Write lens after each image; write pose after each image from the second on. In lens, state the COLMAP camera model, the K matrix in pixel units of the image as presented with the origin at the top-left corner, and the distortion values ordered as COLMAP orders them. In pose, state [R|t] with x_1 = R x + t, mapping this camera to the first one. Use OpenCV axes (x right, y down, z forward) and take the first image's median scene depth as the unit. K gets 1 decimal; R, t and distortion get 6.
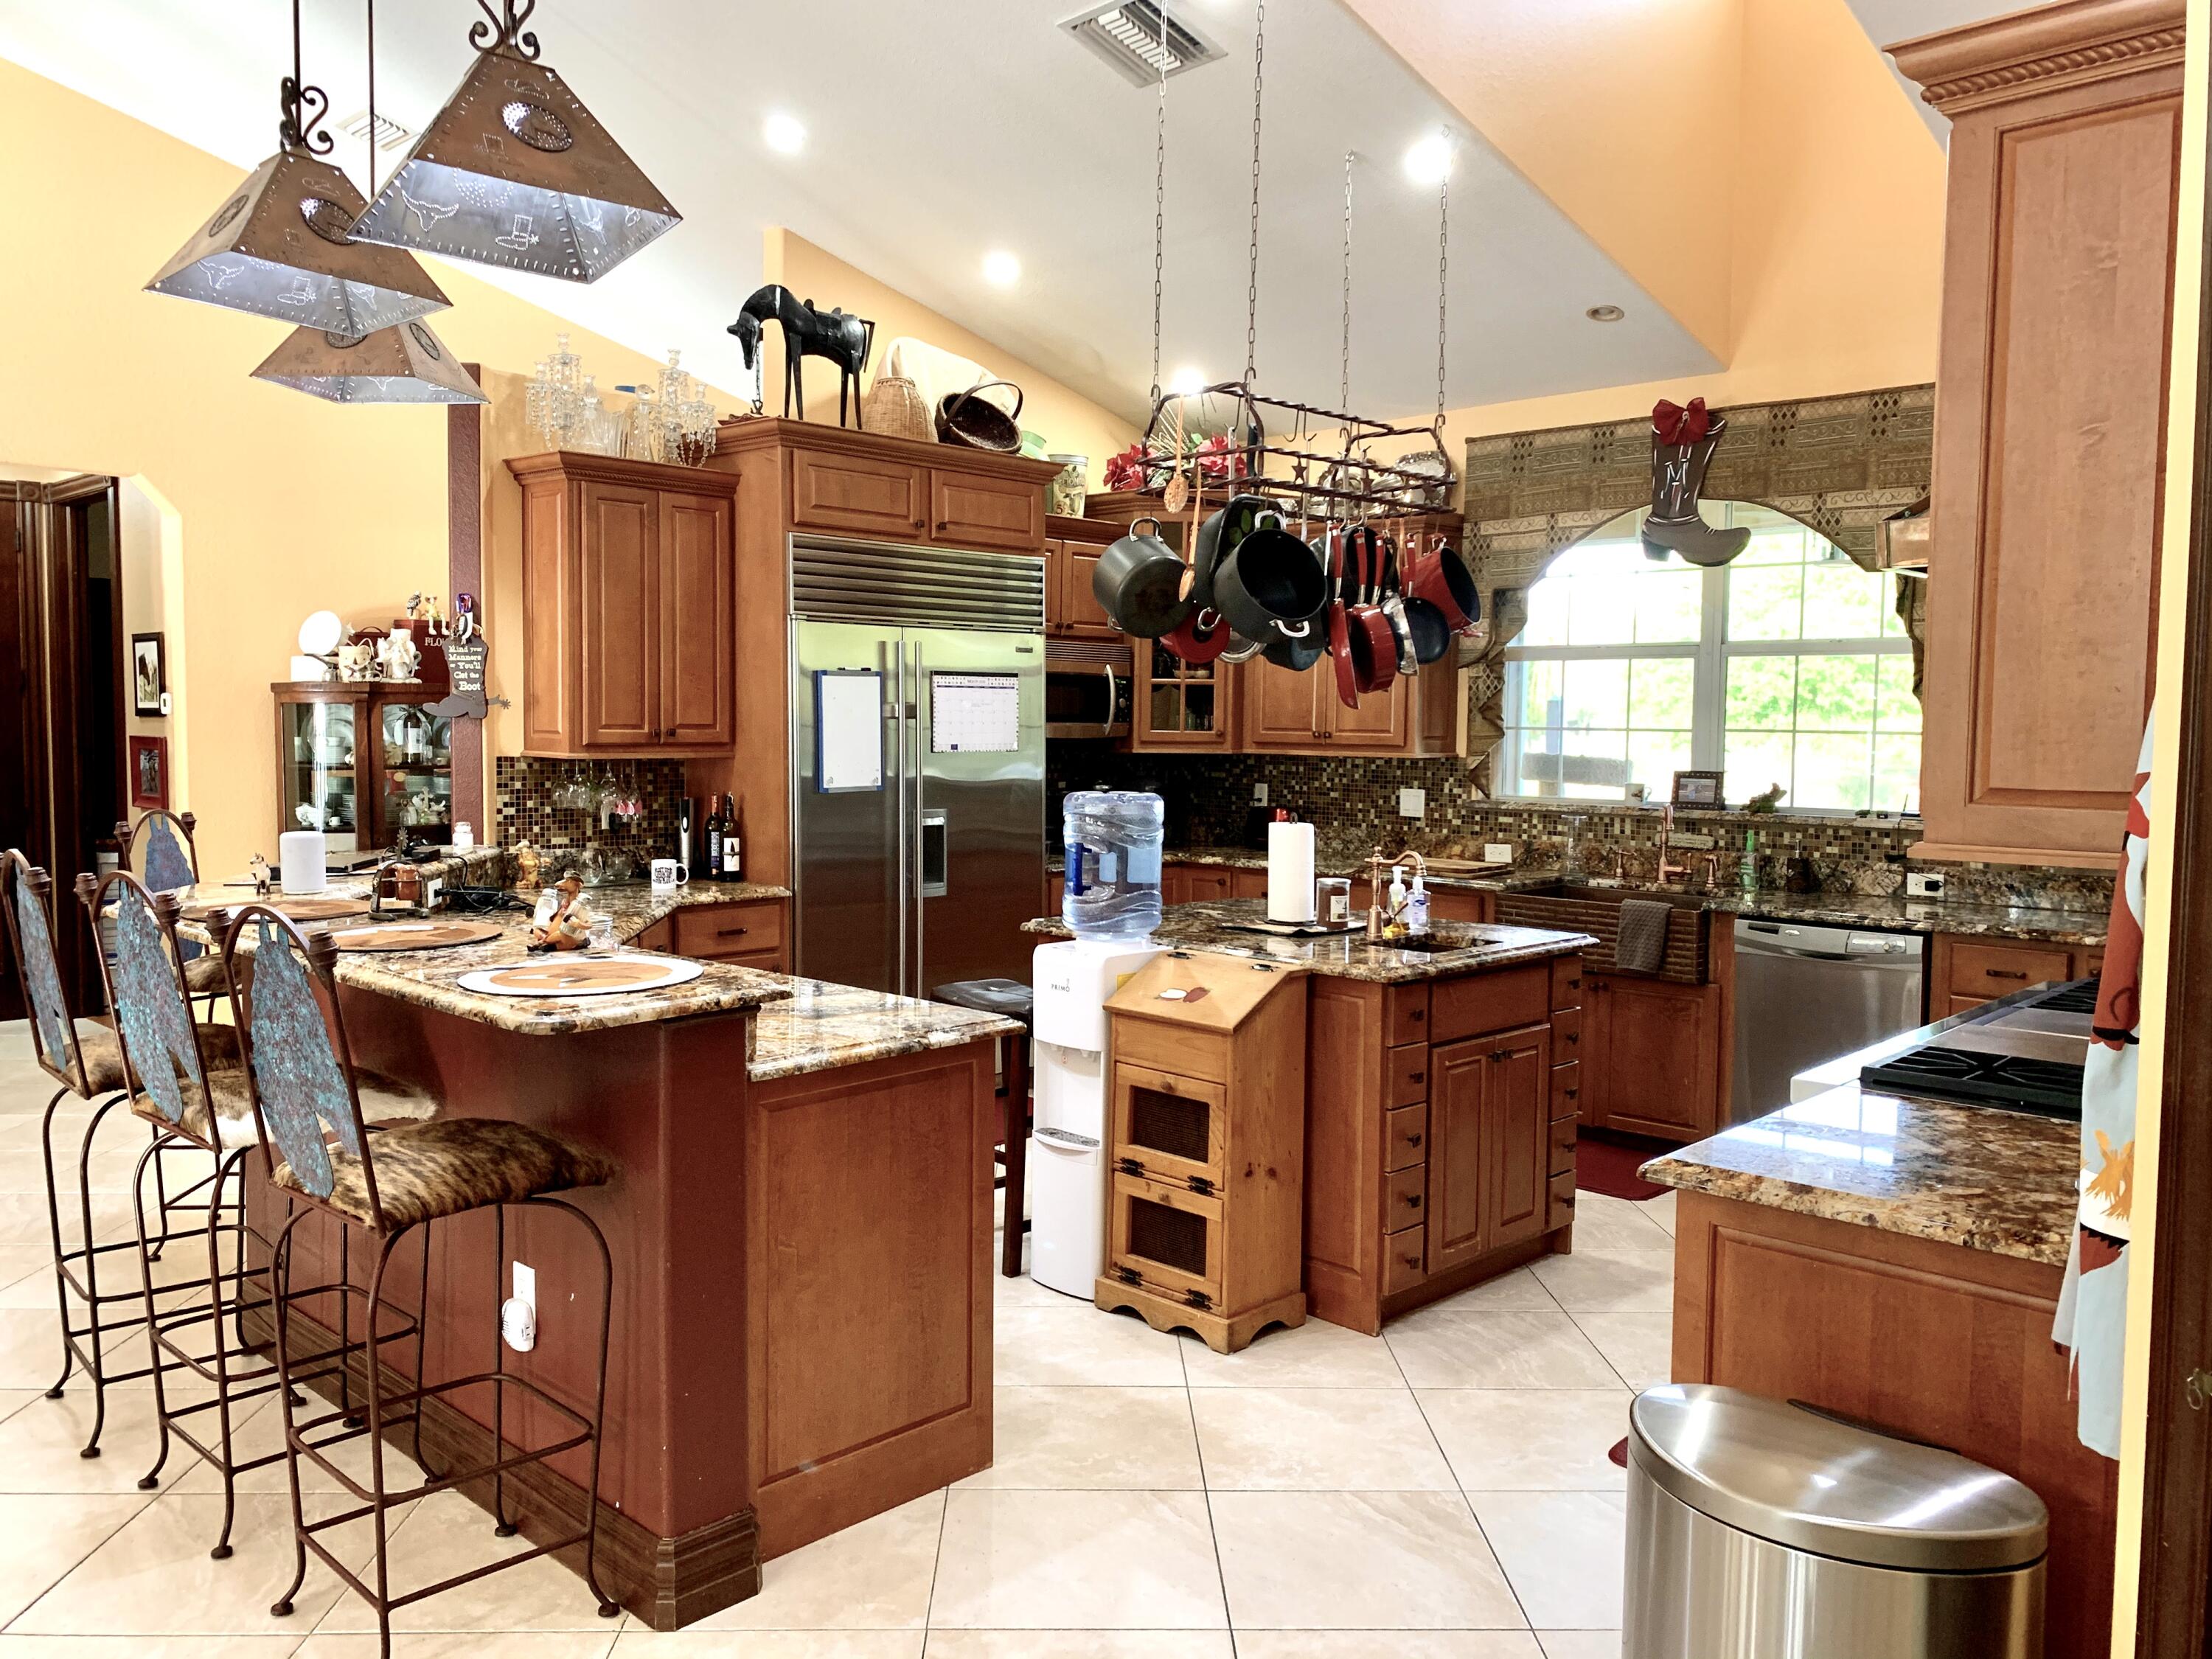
lens RADIAL K [[1680.8, 0, 1104.1], [0, 1680.8, 815.3], [0, 0, 1]] dist [0.059135, -0.090064]
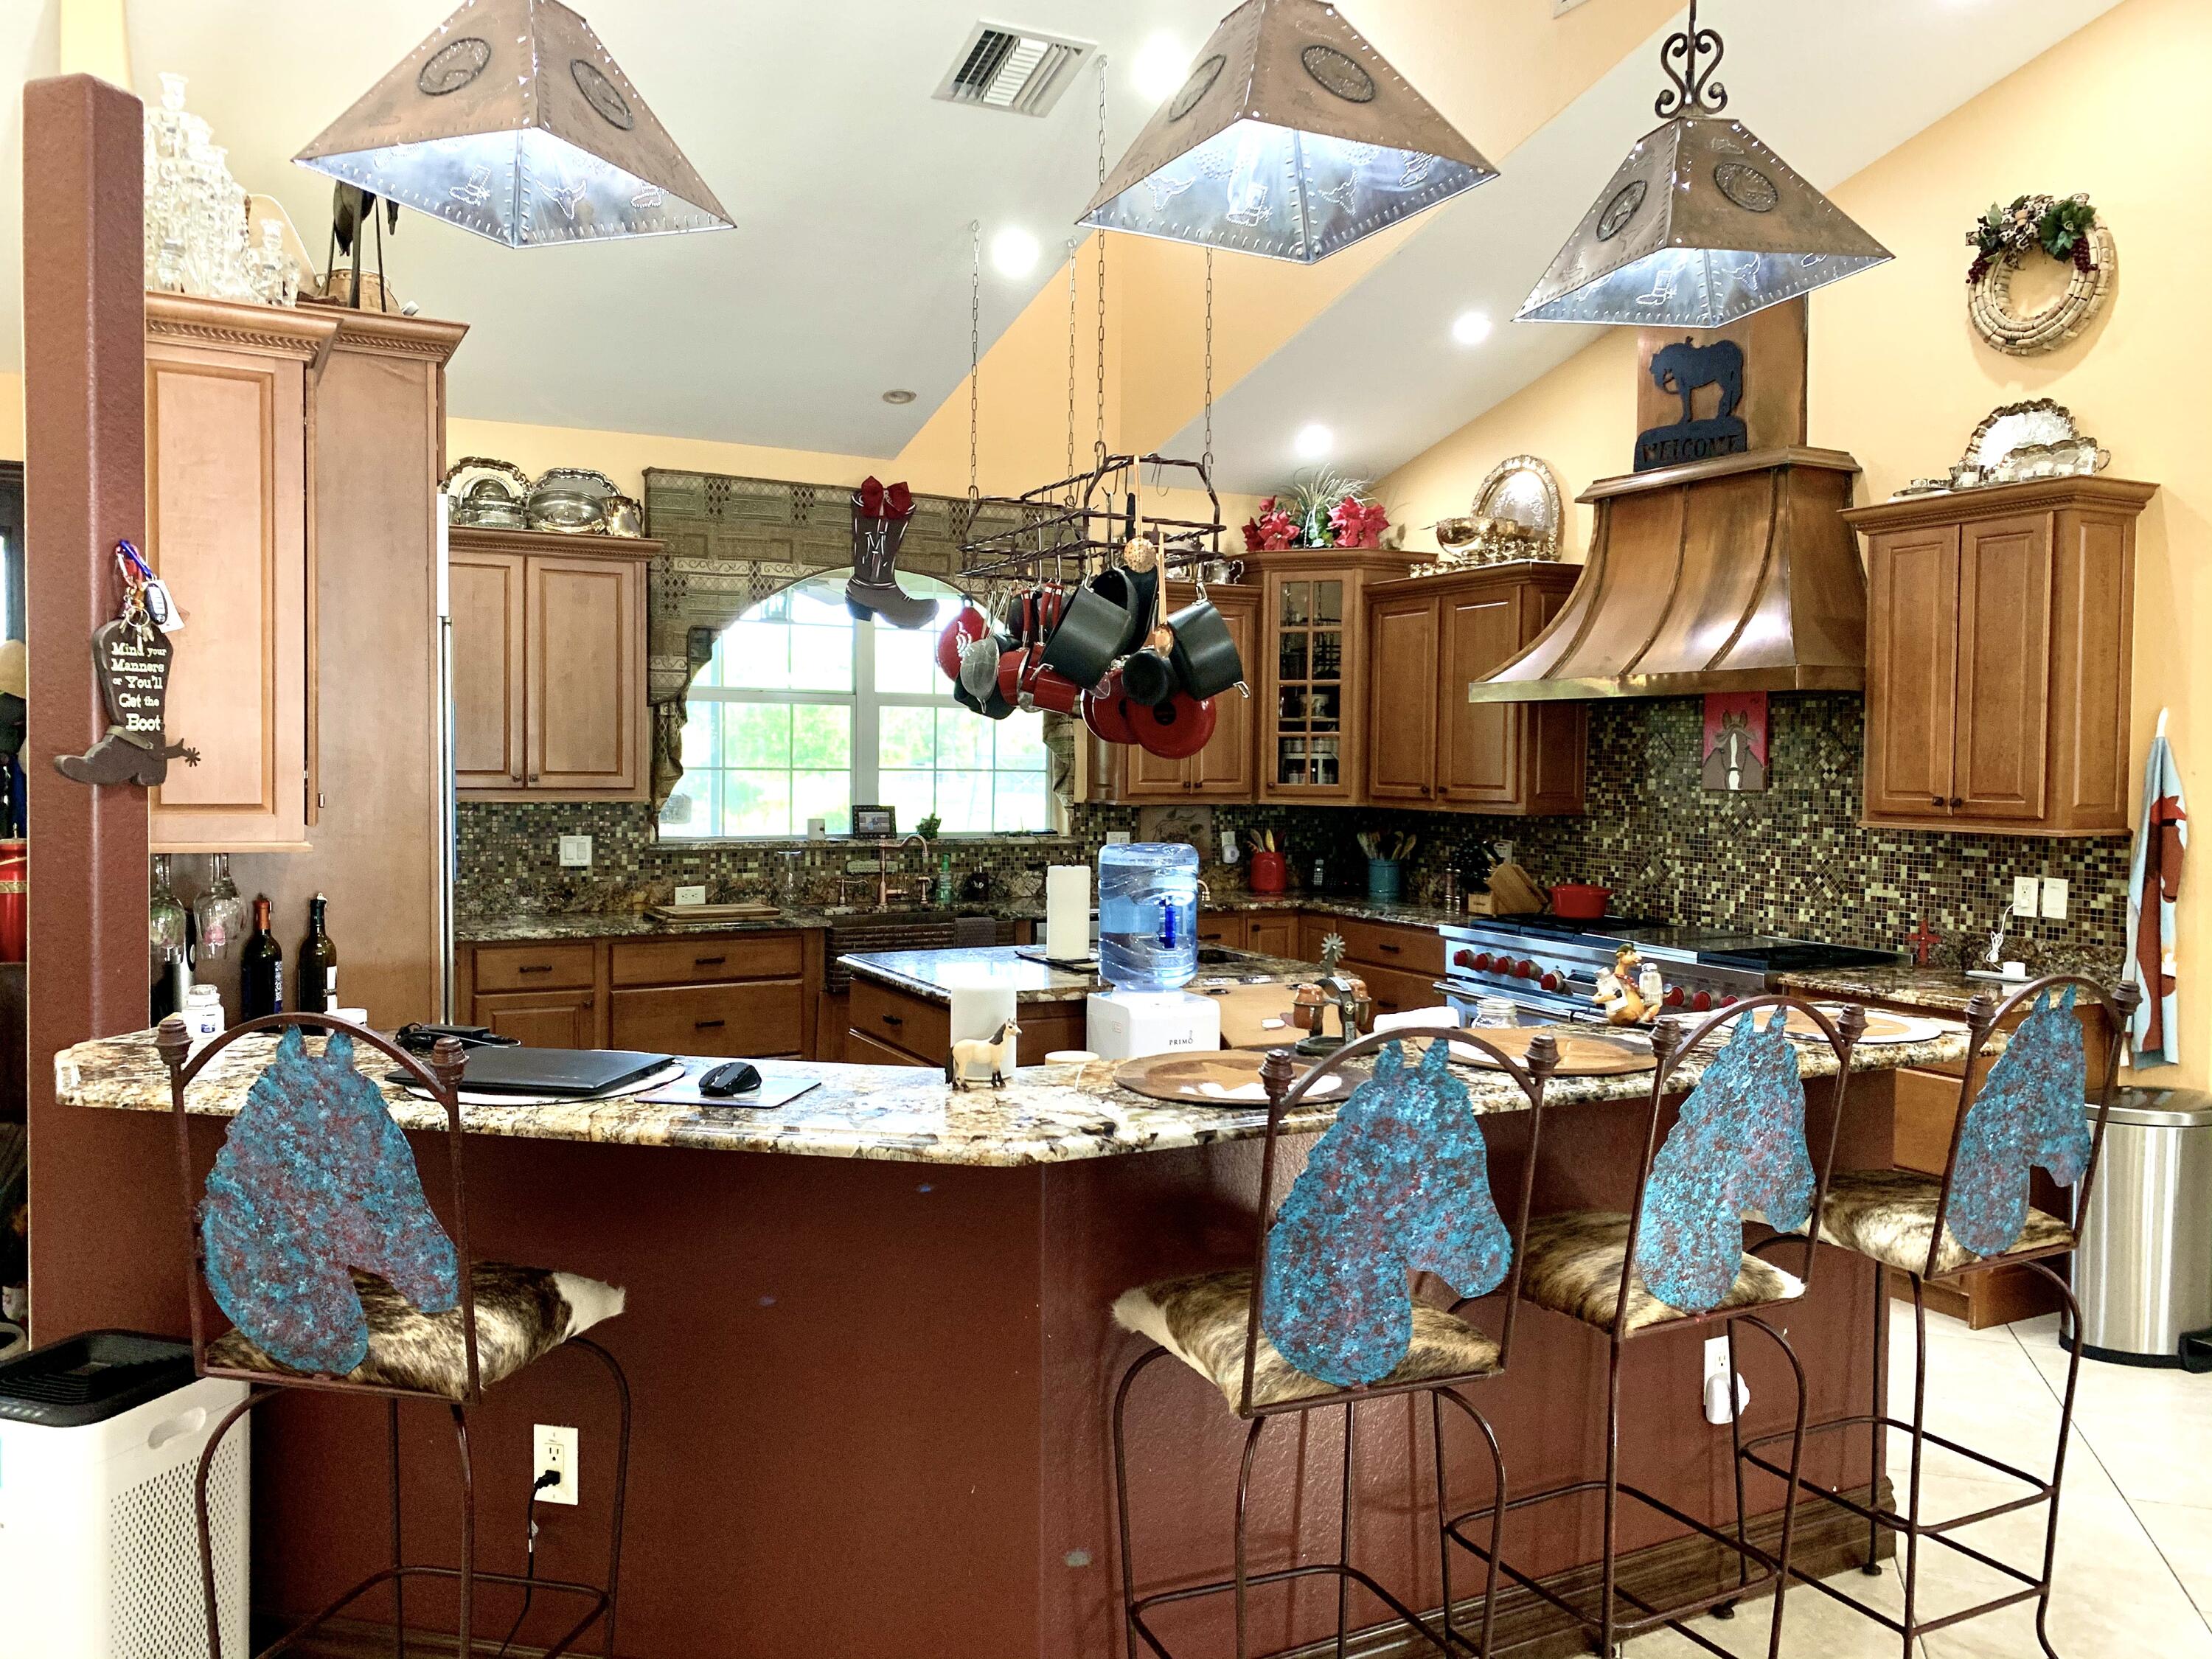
lens RADIAL K [[1680.8, 0, 1104.1], [0, 1680.8, 815.3], [0, 0, 1]] dist [0.059135, -0.090064]
pose [[0.322914, -0.040505, 0.945561, -0.724369], [0.049063, 0.998457, 0.026015, -0.044633], [-0.945156, 0.037991, 0.324403, 0.527892]]
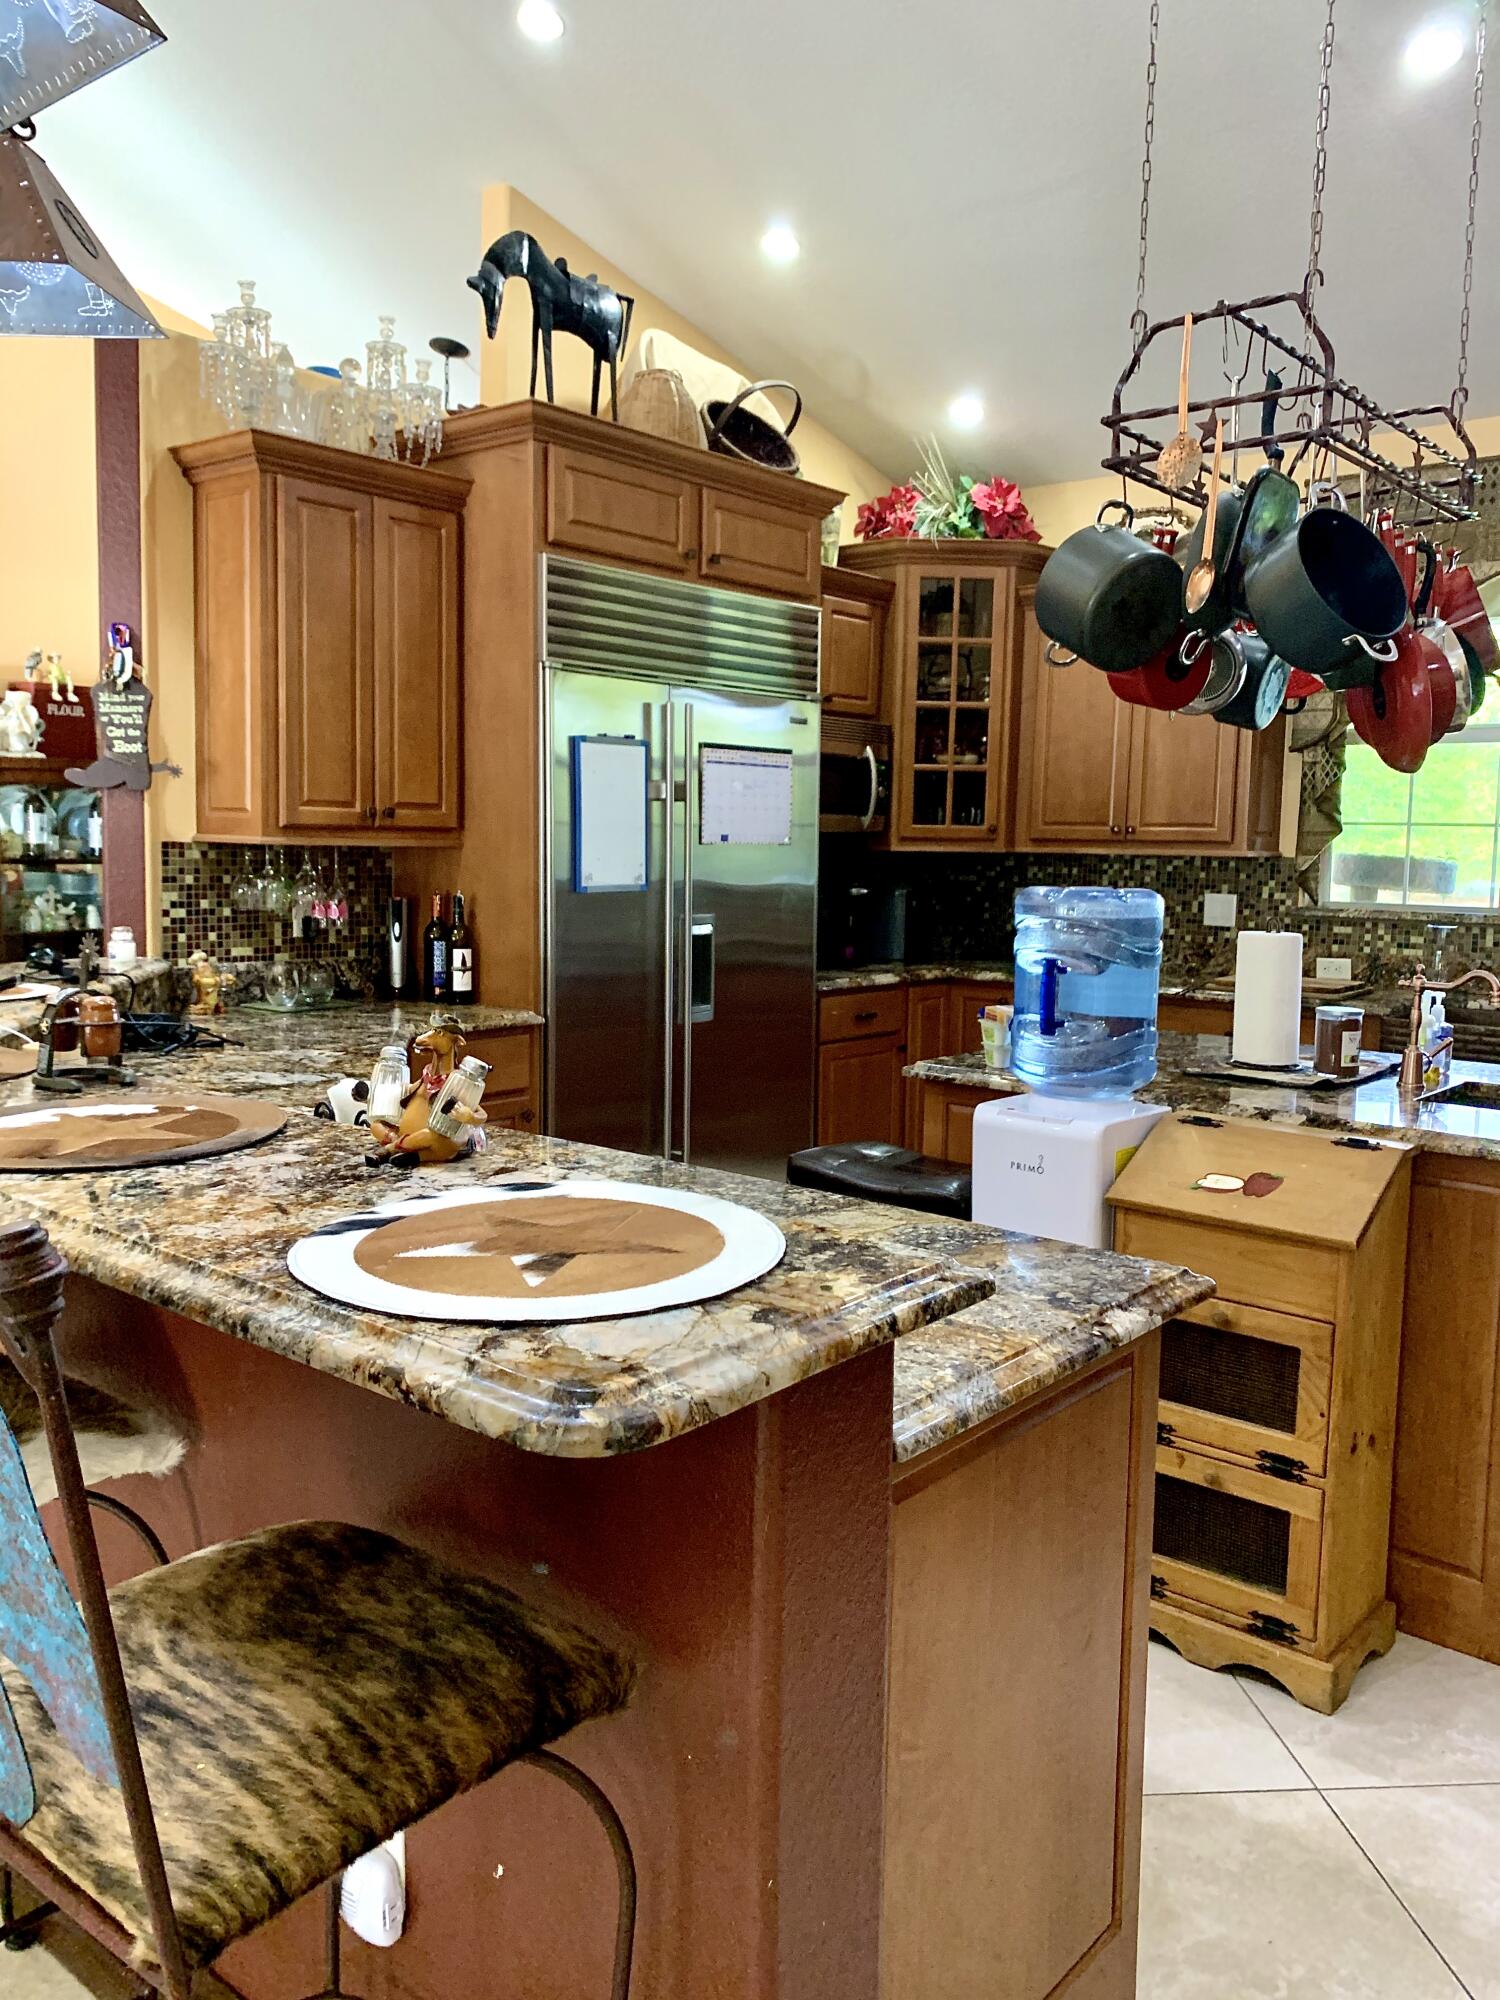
lens RADIAL K [[1537.9, 0, 745.7], [0, 1537.9, 984.7], [0, 0, 1]] dist [0.009833, -0.009830]
pose [[0.997887, 0.001307, 0.064959, -0.136318], [-0.003742, 0.999294, 0.037378, 0.002866], [-0.064864, -0.037542, 0.997188, 0.277000]]
